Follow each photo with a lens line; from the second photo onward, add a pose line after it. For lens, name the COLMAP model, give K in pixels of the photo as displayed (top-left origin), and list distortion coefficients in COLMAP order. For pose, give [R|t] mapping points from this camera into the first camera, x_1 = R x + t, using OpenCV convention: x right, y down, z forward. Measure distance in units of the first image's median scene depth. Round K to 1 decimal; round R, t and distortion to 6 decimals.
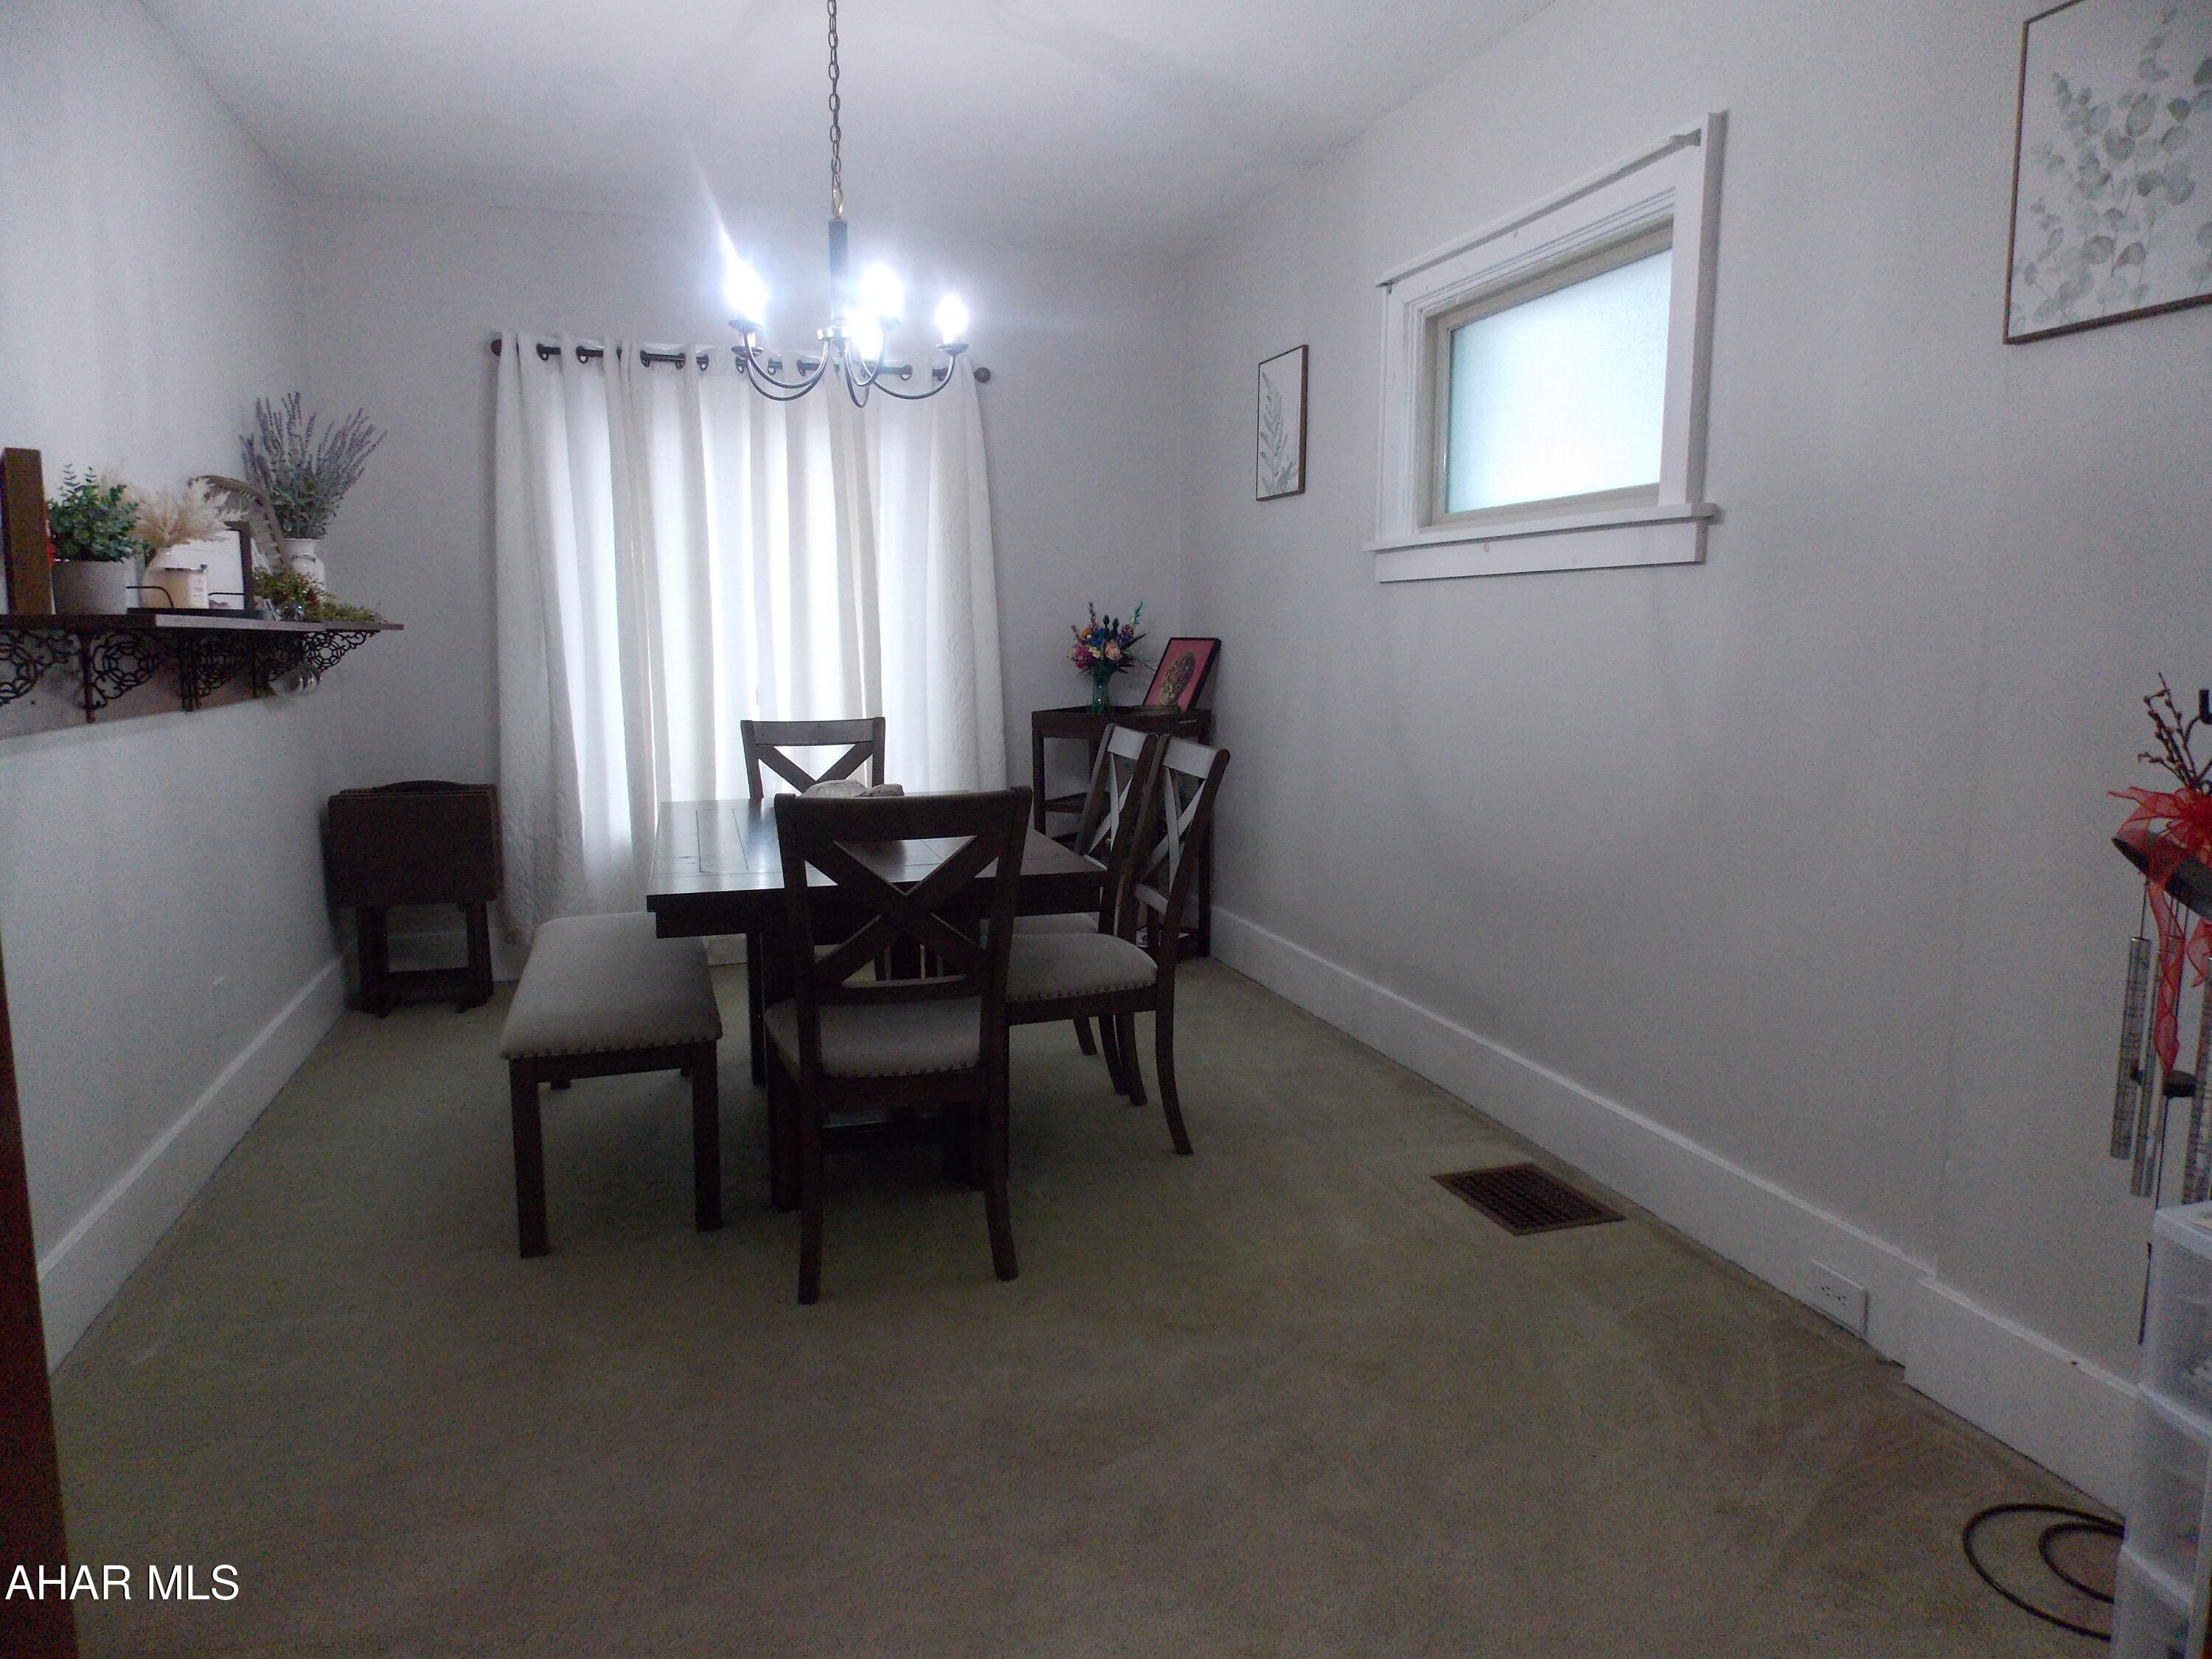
lens RADIAL K [[1458.7, 0, 1109.3], [0, 1458.7, 826.9], [0, 0, 1]] dist [-0.001364, -0.002348]
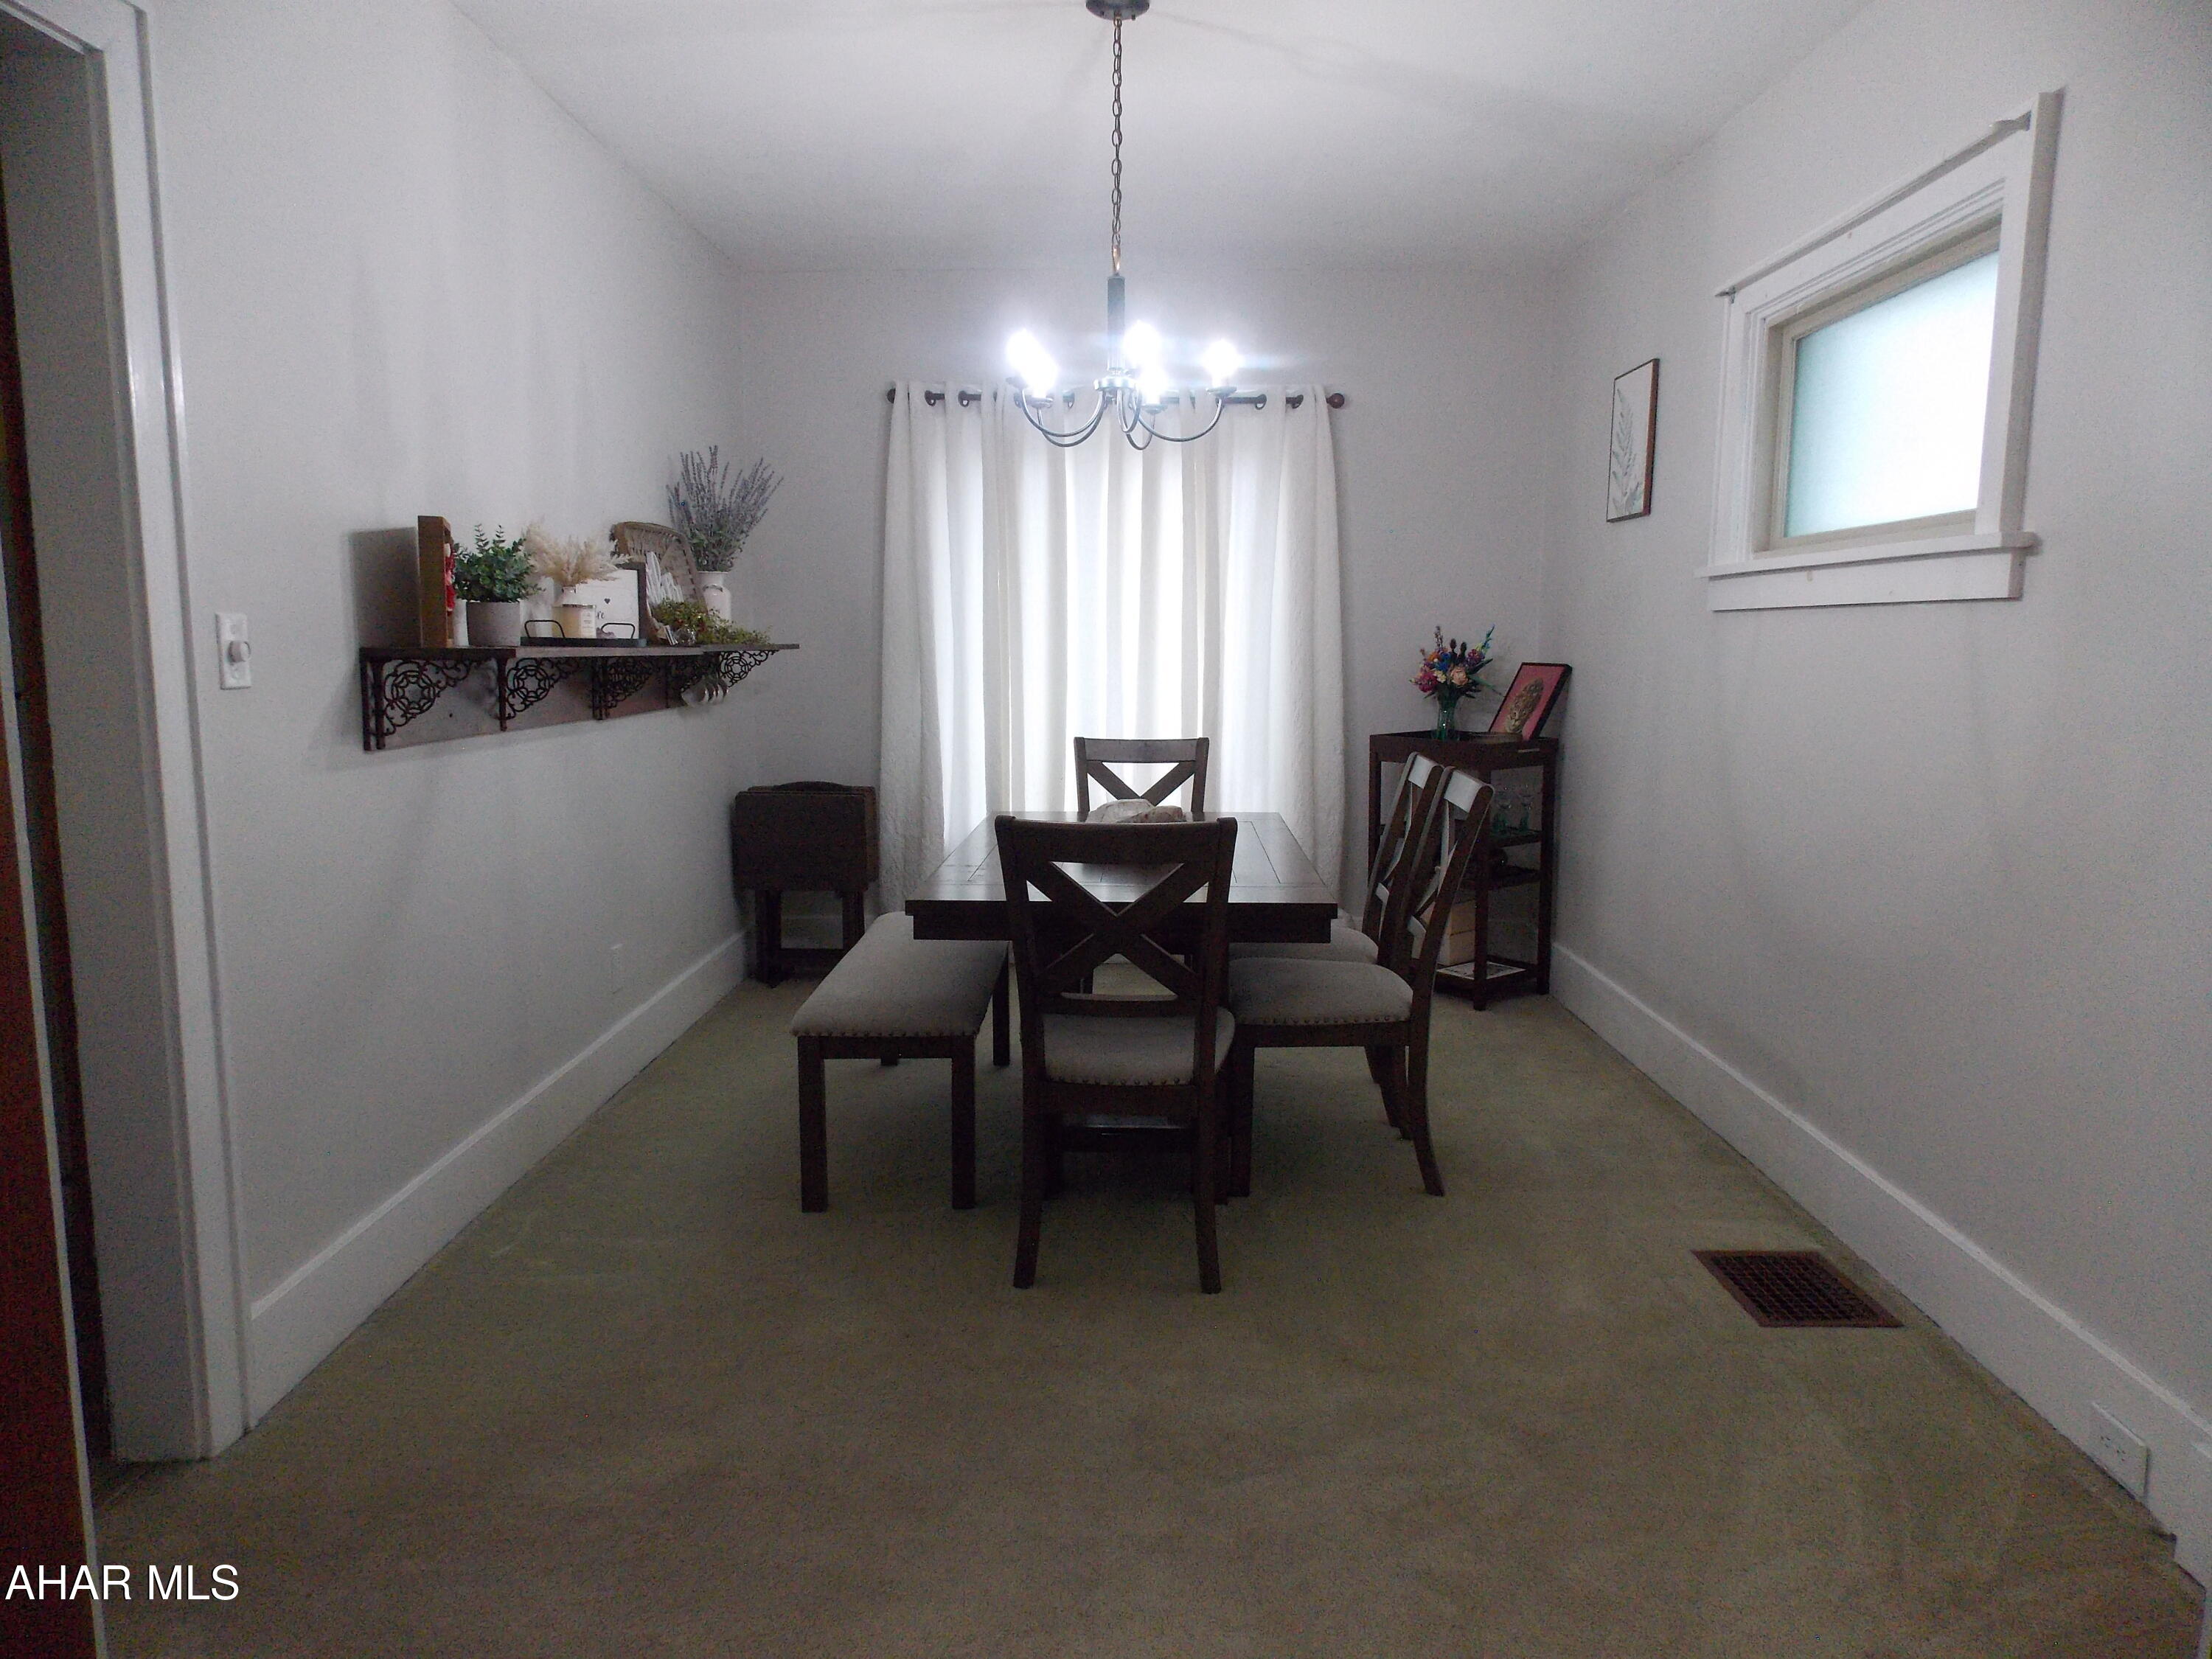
lens RADIAL K [[1458.7, 0, 1109.3], [0, 1458.7, 826.9], [0, 0, 1]] dist [-0.001364, -0.002348]
pose [[0.950533, 0.047254, -0.307009, 0.133170], [-0.048885, 0.998802, 0.002379, -0.014990], [0.306753, 0.012747, 0.951704, -0.008133]]
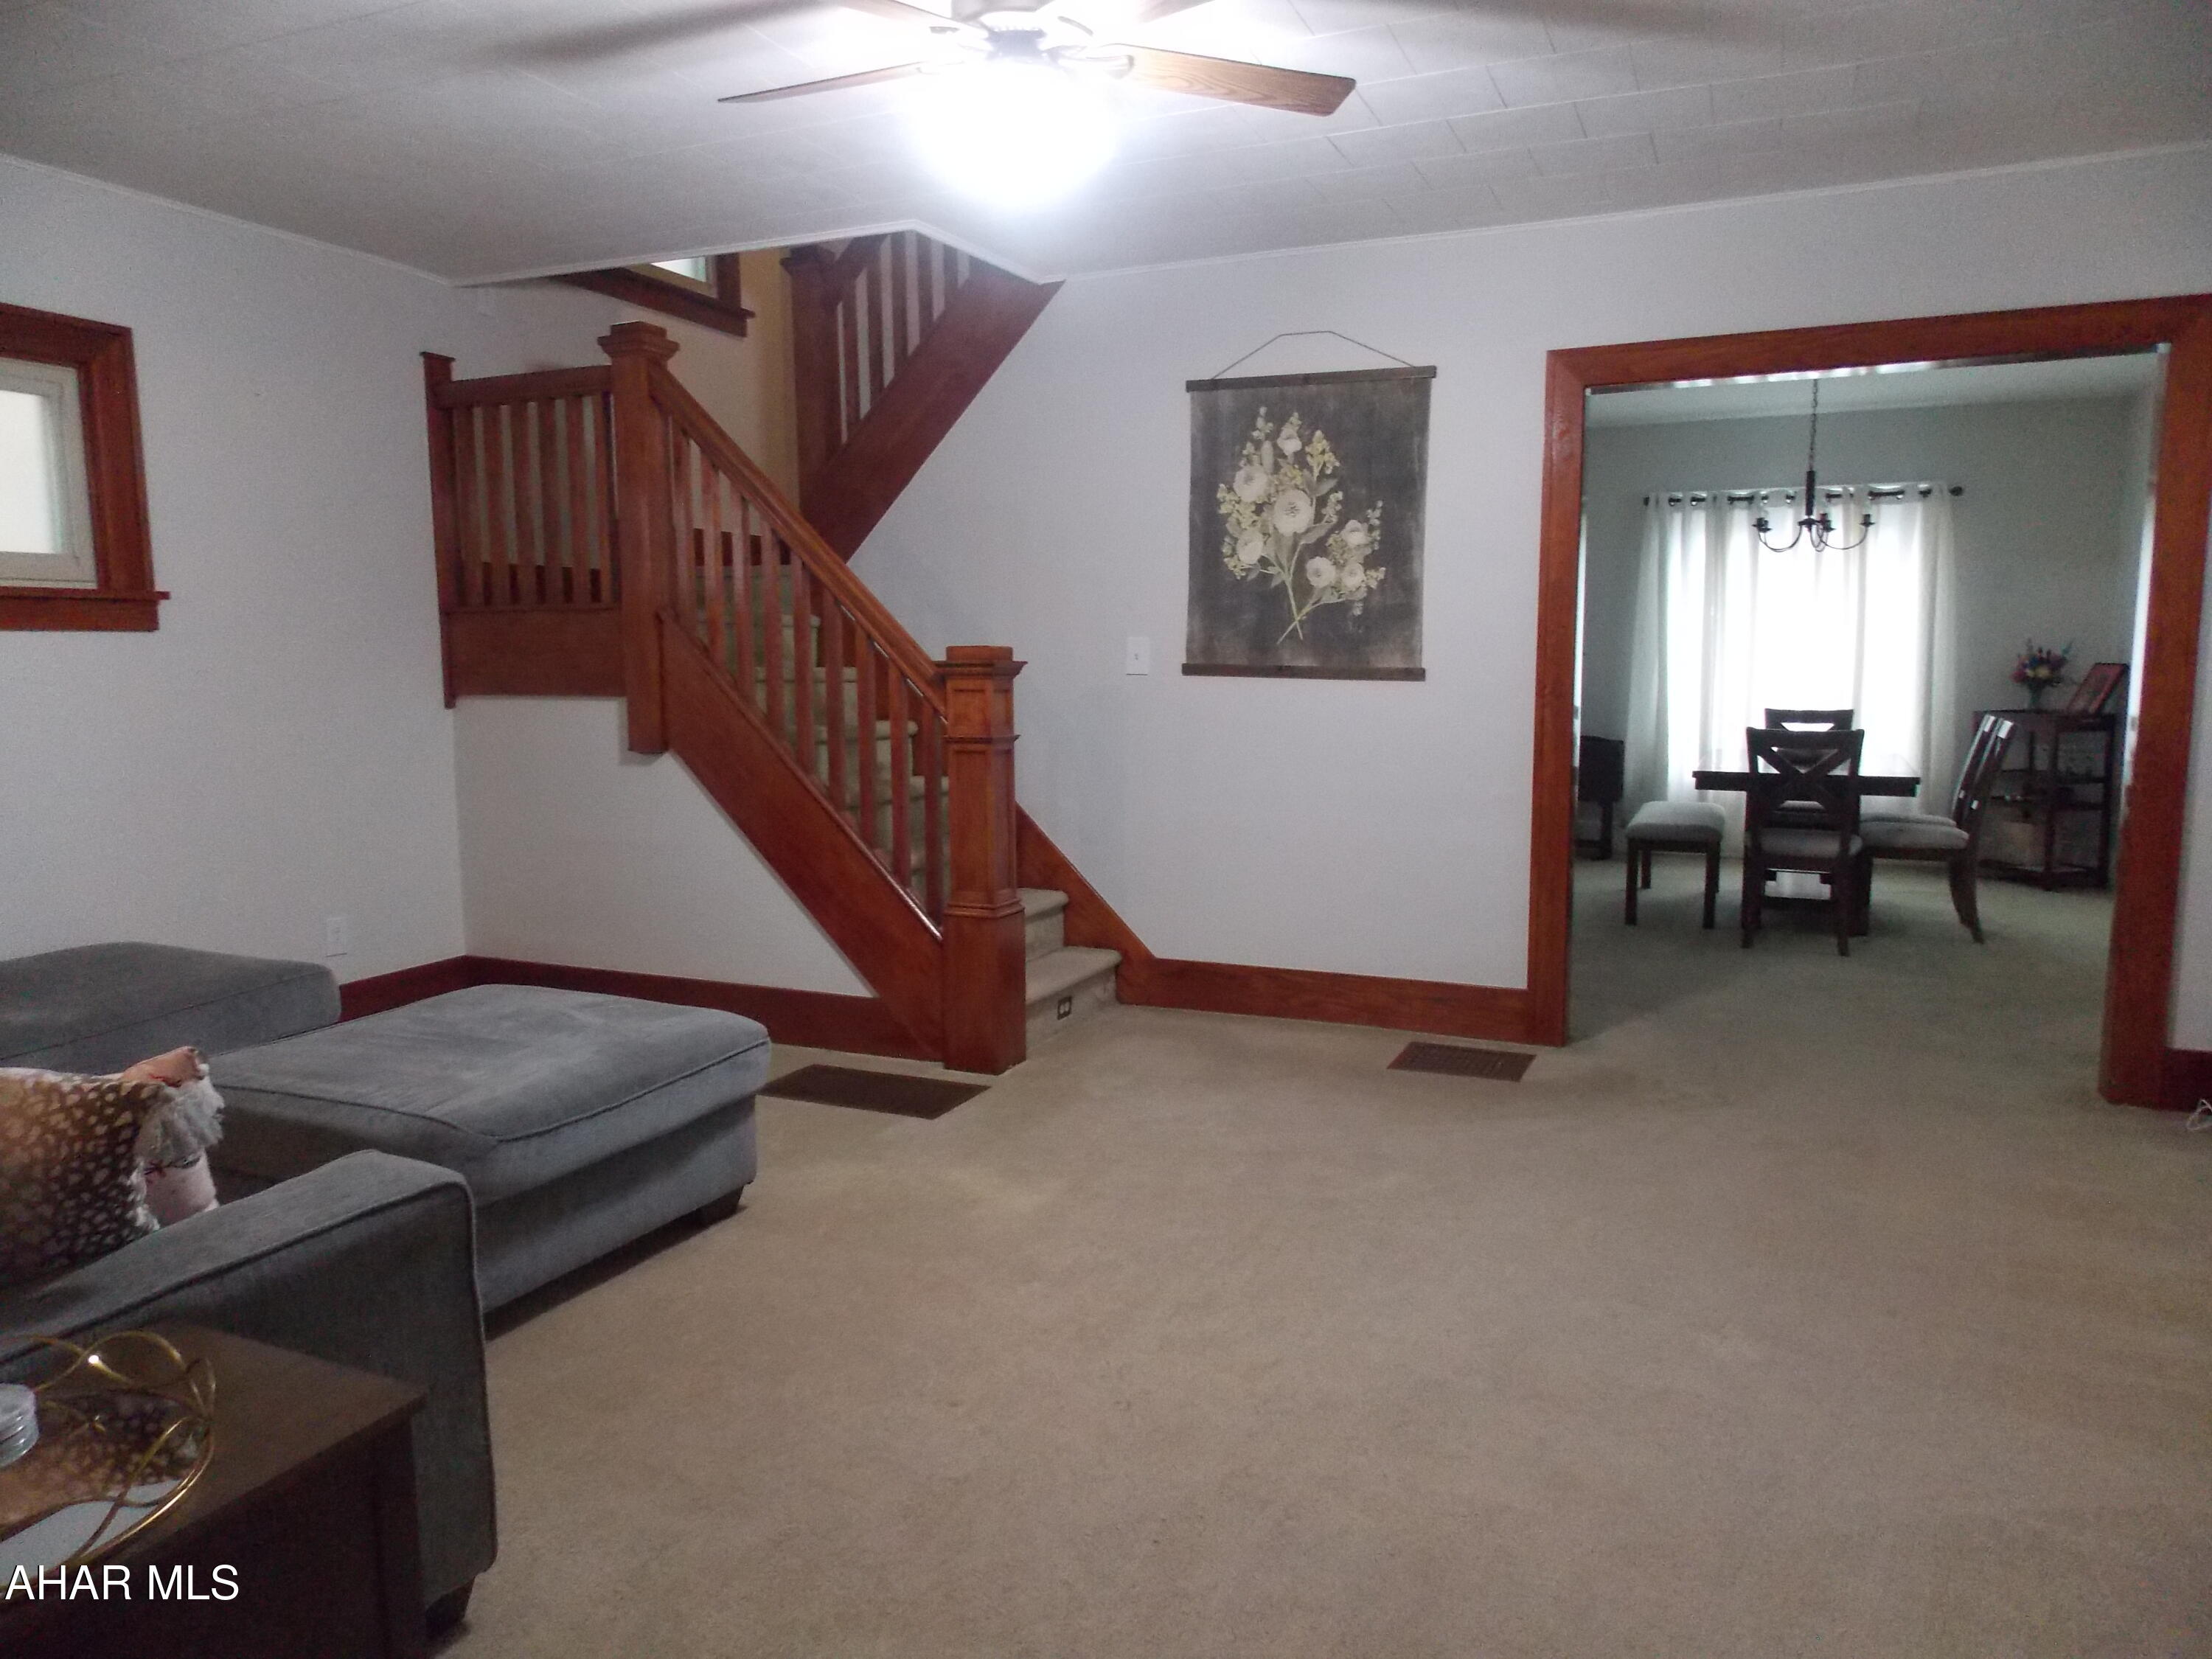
lens RADIAL K [[1504.9, 0, 1117.4], [0, 1504.9, 827.7], [0, 0, 1]] dist [-0.006605, -0.001982]
pose [[0.759150, 0.074413, -0.646648, 0.437832], [-0.085526, 0.996234, 0.014236, 0.143355], [0.645272, 0.044498, 0.762656, -1.140338]]
